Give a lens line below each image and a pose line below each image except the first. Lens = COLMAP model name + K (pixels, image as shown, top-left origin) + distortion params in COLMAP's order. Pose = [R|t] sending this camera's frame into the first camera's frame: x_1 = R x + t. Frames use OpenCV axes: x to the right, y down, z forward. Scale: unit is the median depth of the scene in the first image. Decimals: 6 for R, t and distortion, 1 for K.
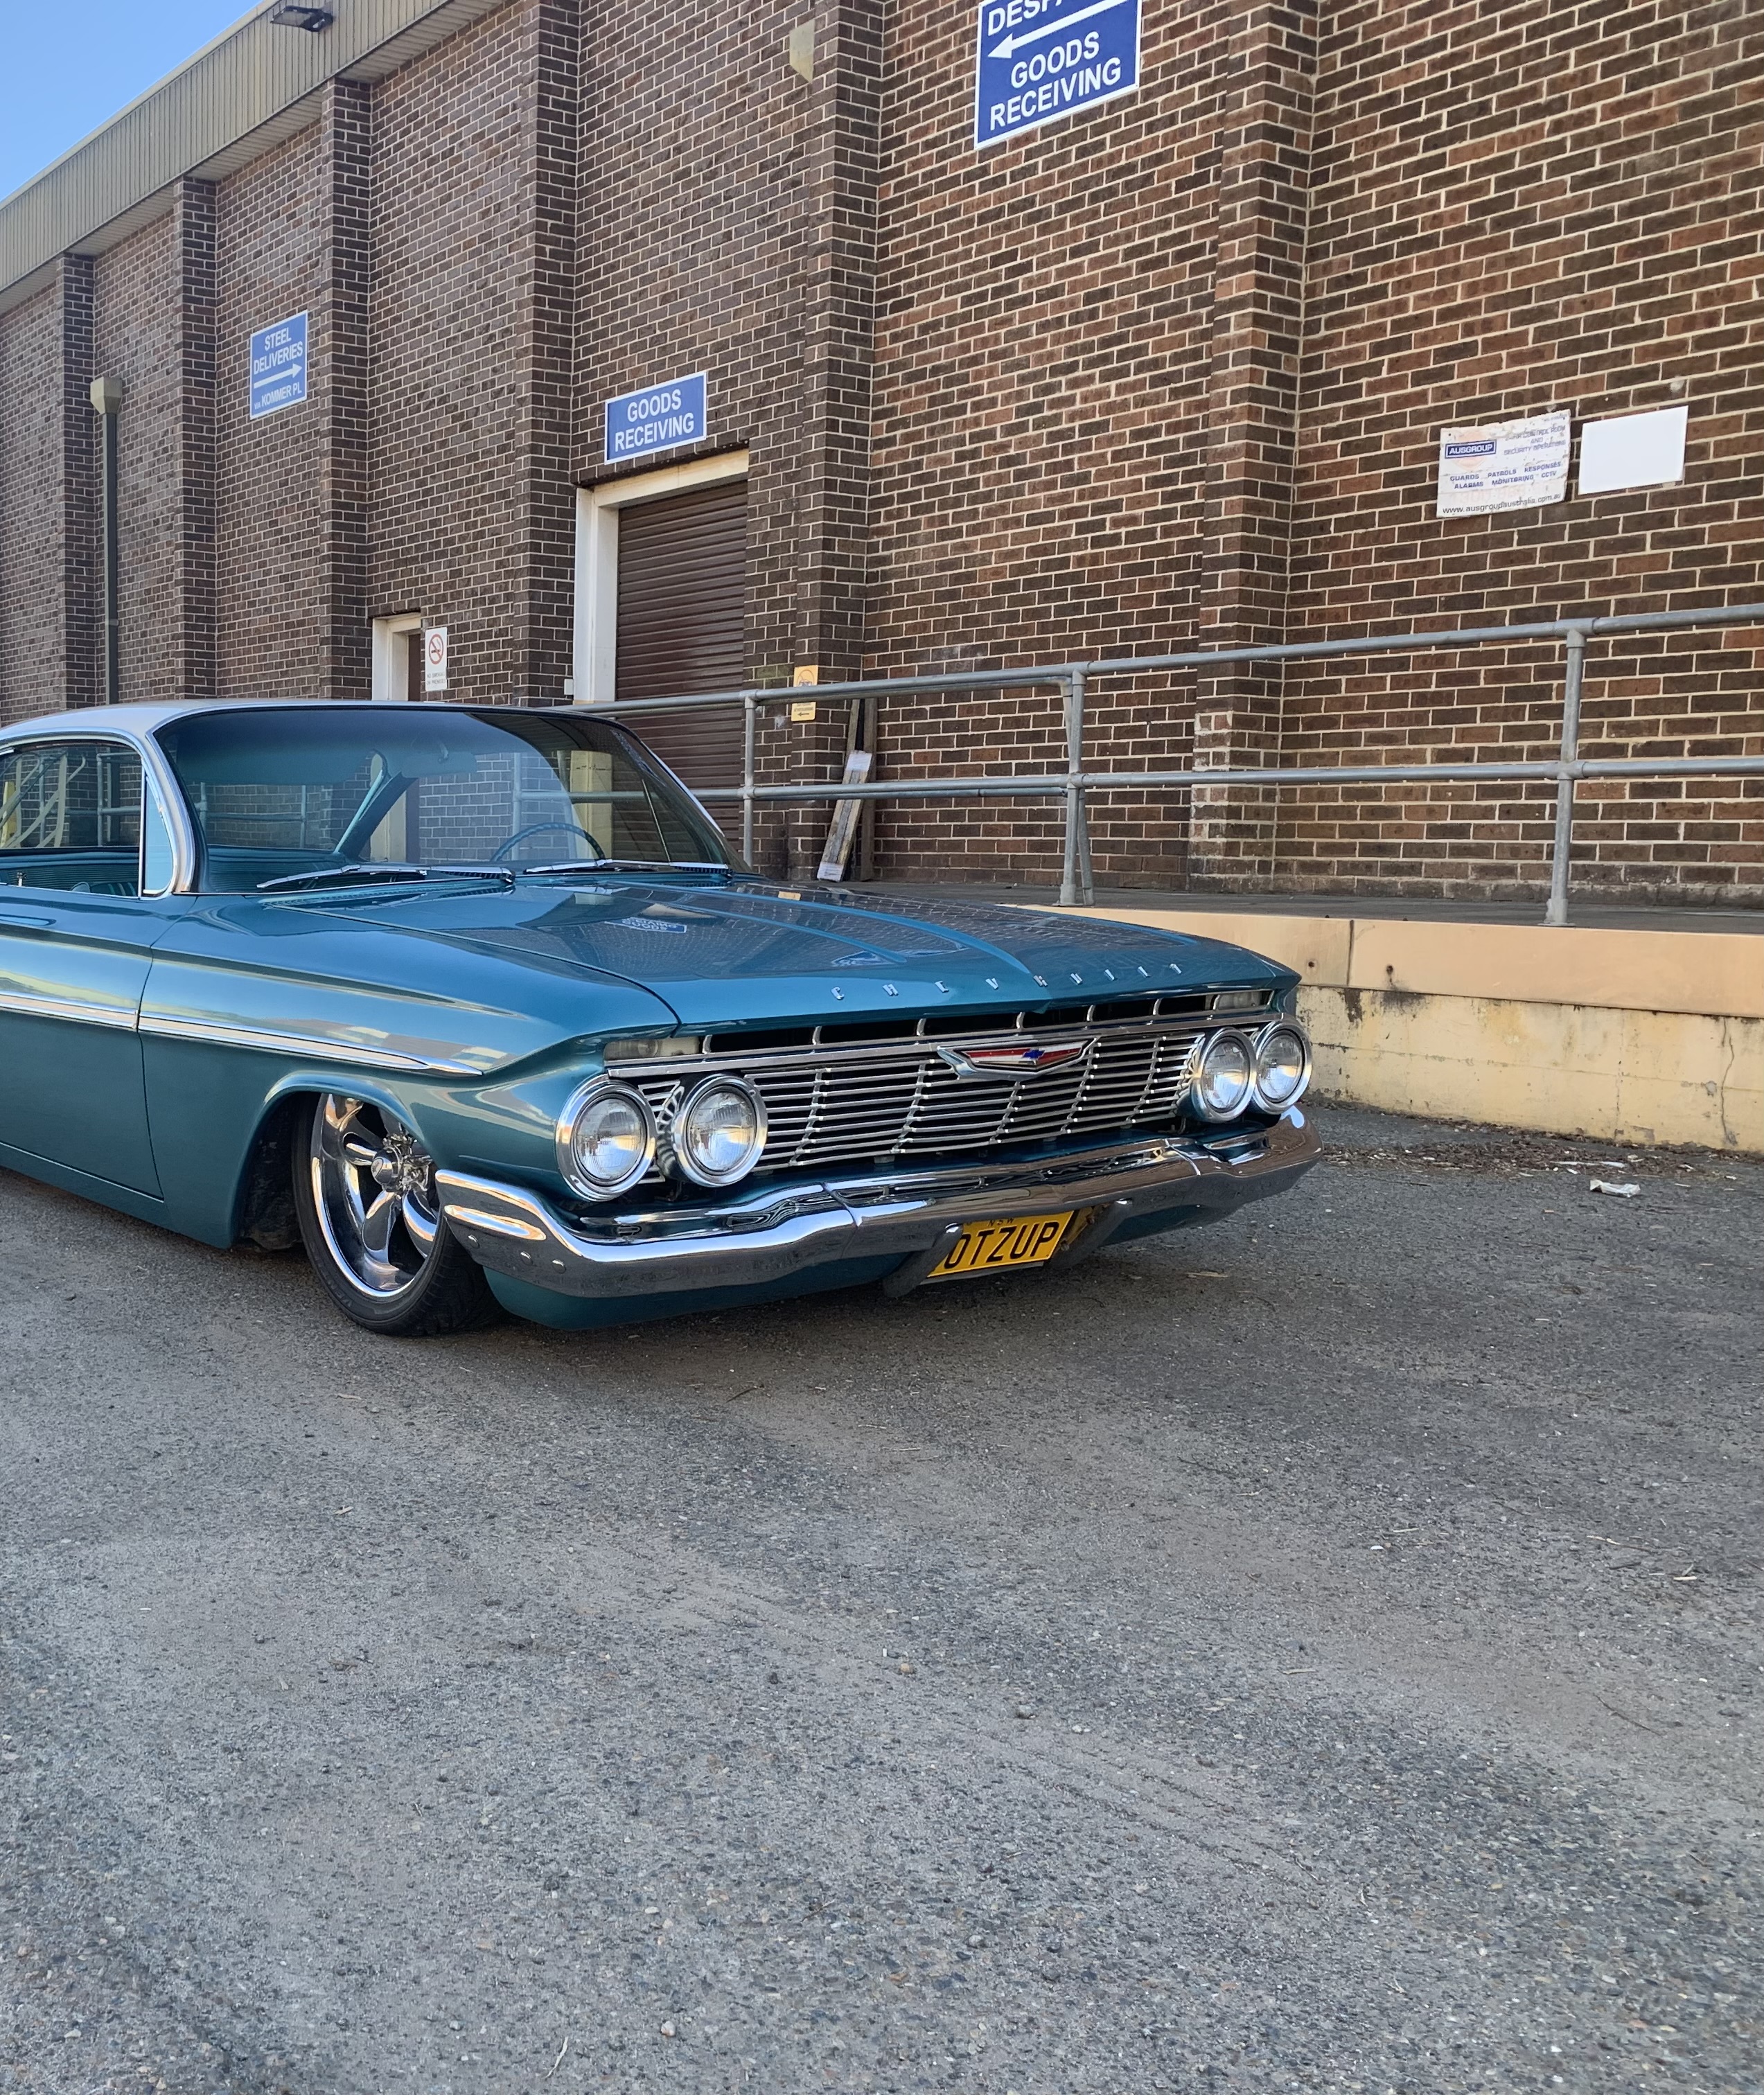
lens RADIAL K [[2148.2, 0, 491.1], [0, 2148.2, 1107.0], [0, 0, 1]] dist [0.016643, -0.011621]
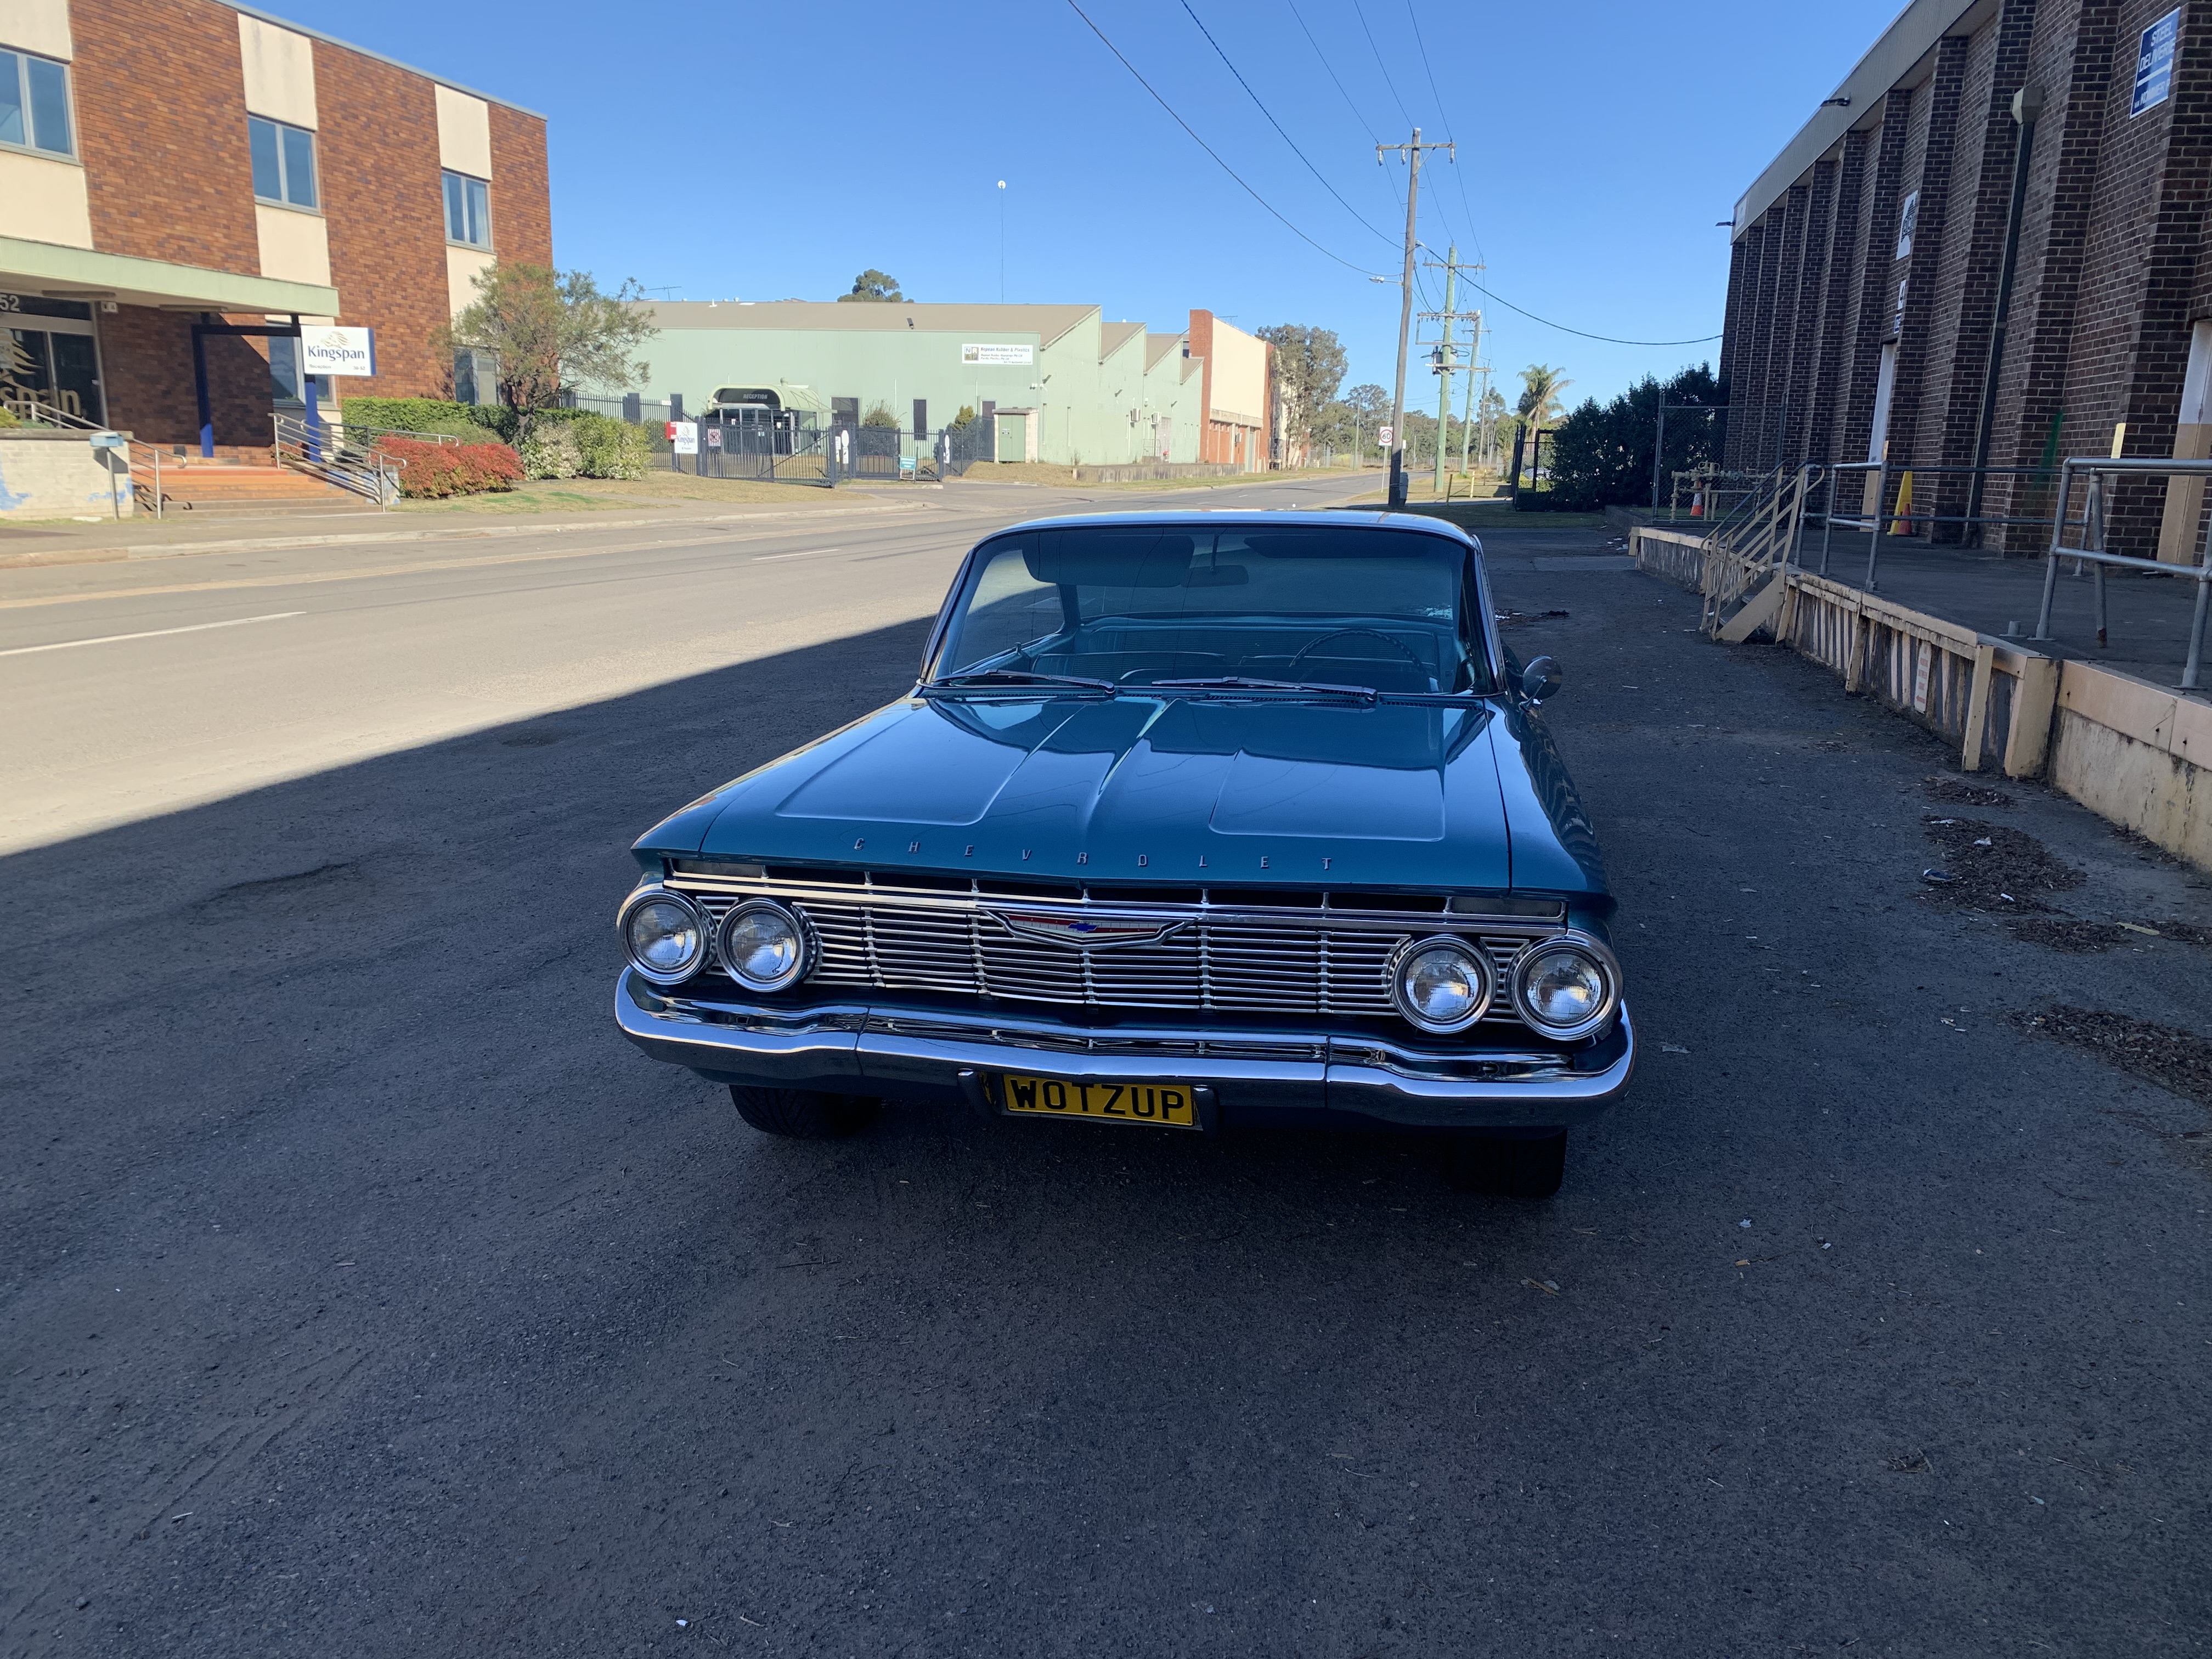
lens RADIAL K [[1696.5, 0, 1096.0], [0, 1696.5, 882.0], [0, 0, 1]] dist [0.010608, -0.002863]
pose [[0.716809, 0.167171, -0.676933, 0.252903], [-0.092870, 0.985074, 0.144927, -0.065293], [0.691057, -0.041018, 0.721636, 0.122639]]
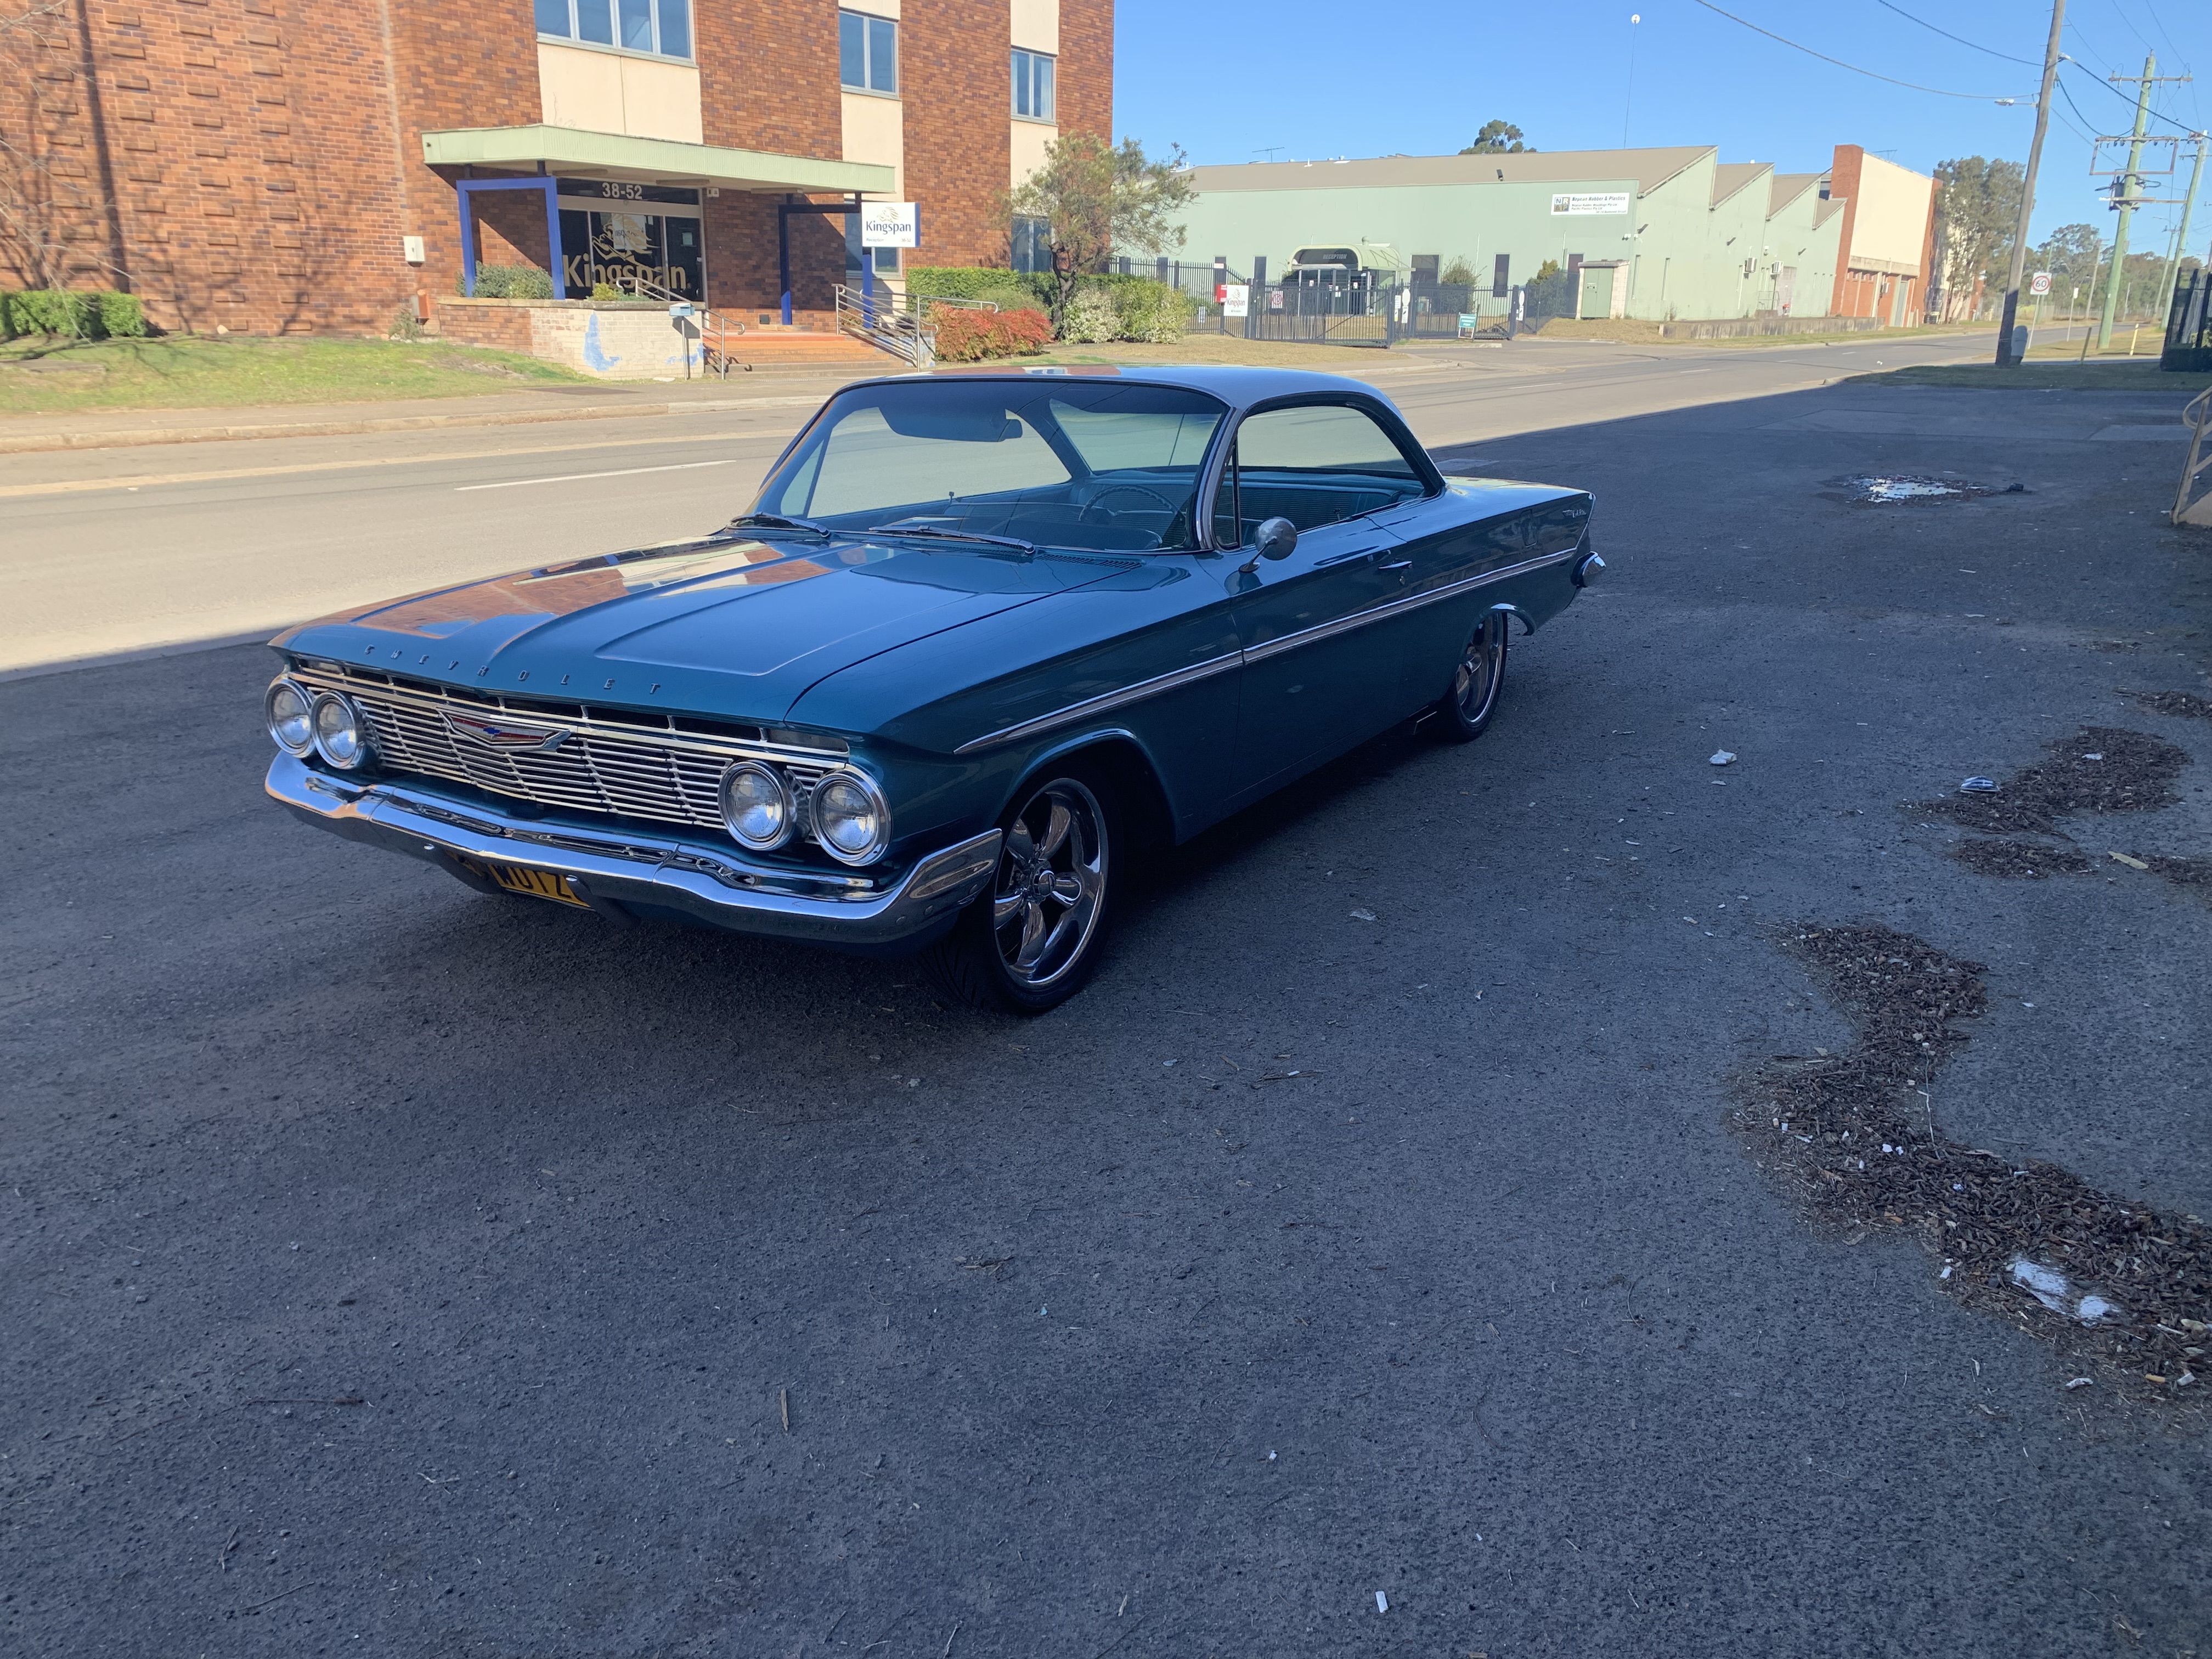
lens RADIAL K [[1685.4, 0, 1037.4], [0, 1685.4, 827.3], [0, 0, 1]] dist [0.016968, -0.014077]
pose [[0.414288, 0.254673, -0.873789, 0.394608], [-0.111455, 0.967024, 0.229003, -0.082650], [0.903296, 0.002516, 0.429011, 0.271340]]
